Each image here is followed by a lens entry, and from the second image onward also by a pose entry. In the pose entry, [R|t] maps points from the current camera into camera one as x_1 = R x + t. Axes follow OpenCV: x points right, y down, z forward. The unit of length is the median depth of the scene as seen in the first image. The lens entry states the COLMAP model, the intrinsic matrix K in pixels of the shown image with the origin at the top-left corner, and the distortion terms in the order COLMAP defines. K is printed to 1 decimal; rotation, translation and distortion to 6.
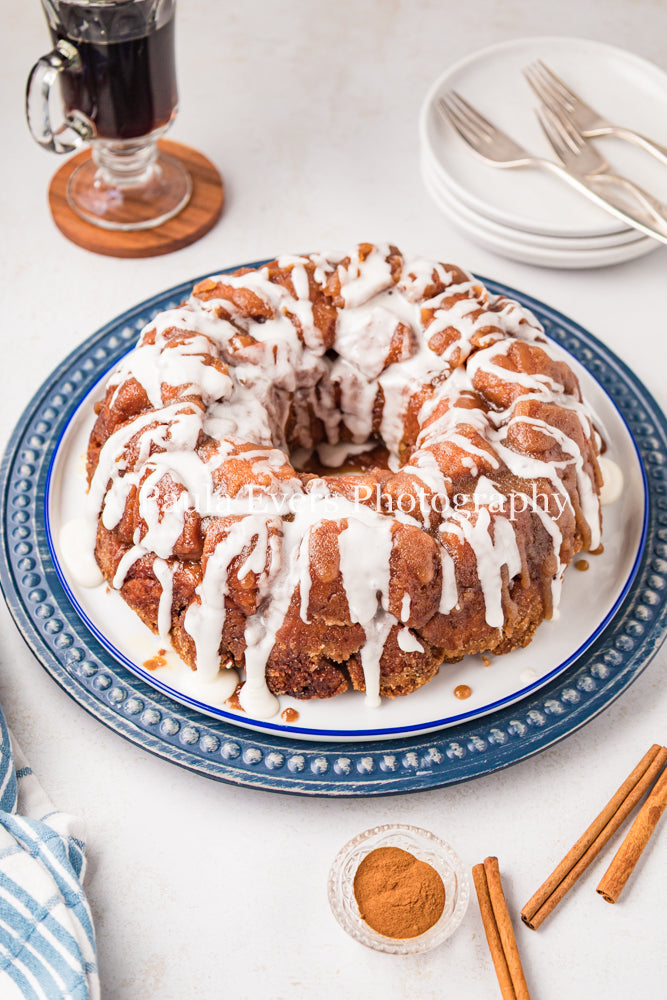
lens RADIAL K [[1626.9, 0, 344.7], [0, 1626.9, 497.7], [0, 0, 1]] dist [0.021530, 0.118858]
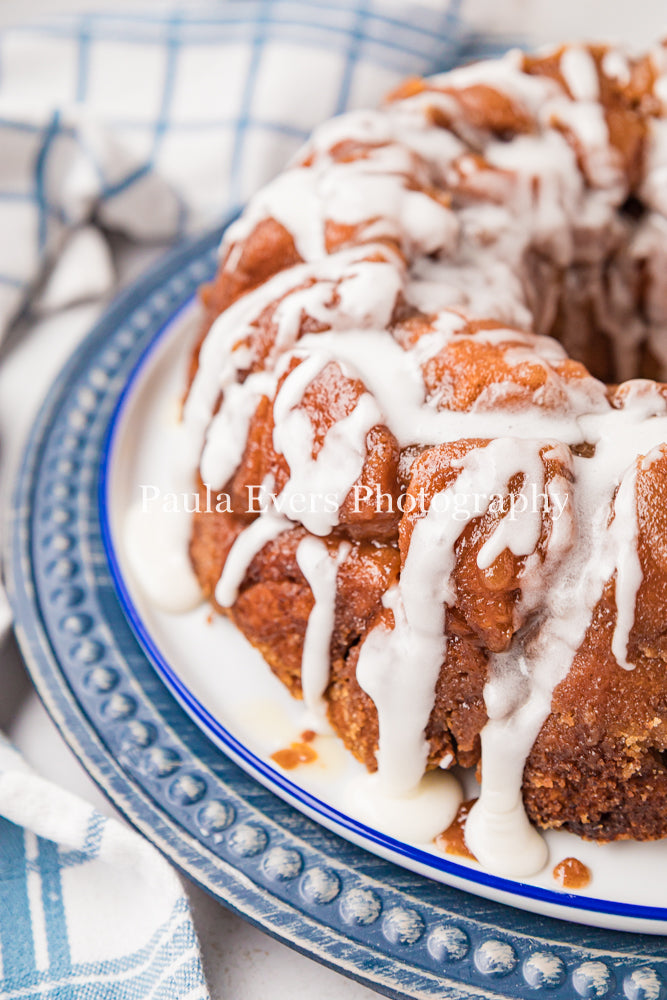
lens RADIAL K [[1597.0, 0, 330.7], [0, 1597.0, 501.4], [0, 0, 1]] dist [0.027090, 0.046119]
pose [[0.995427, 0.022862, -0.092752, -0.062405], [-0.033381, 0.992978, -0.113491, 0.080696], [0.089506, 0.116068, 0.989200, 0.514728]]
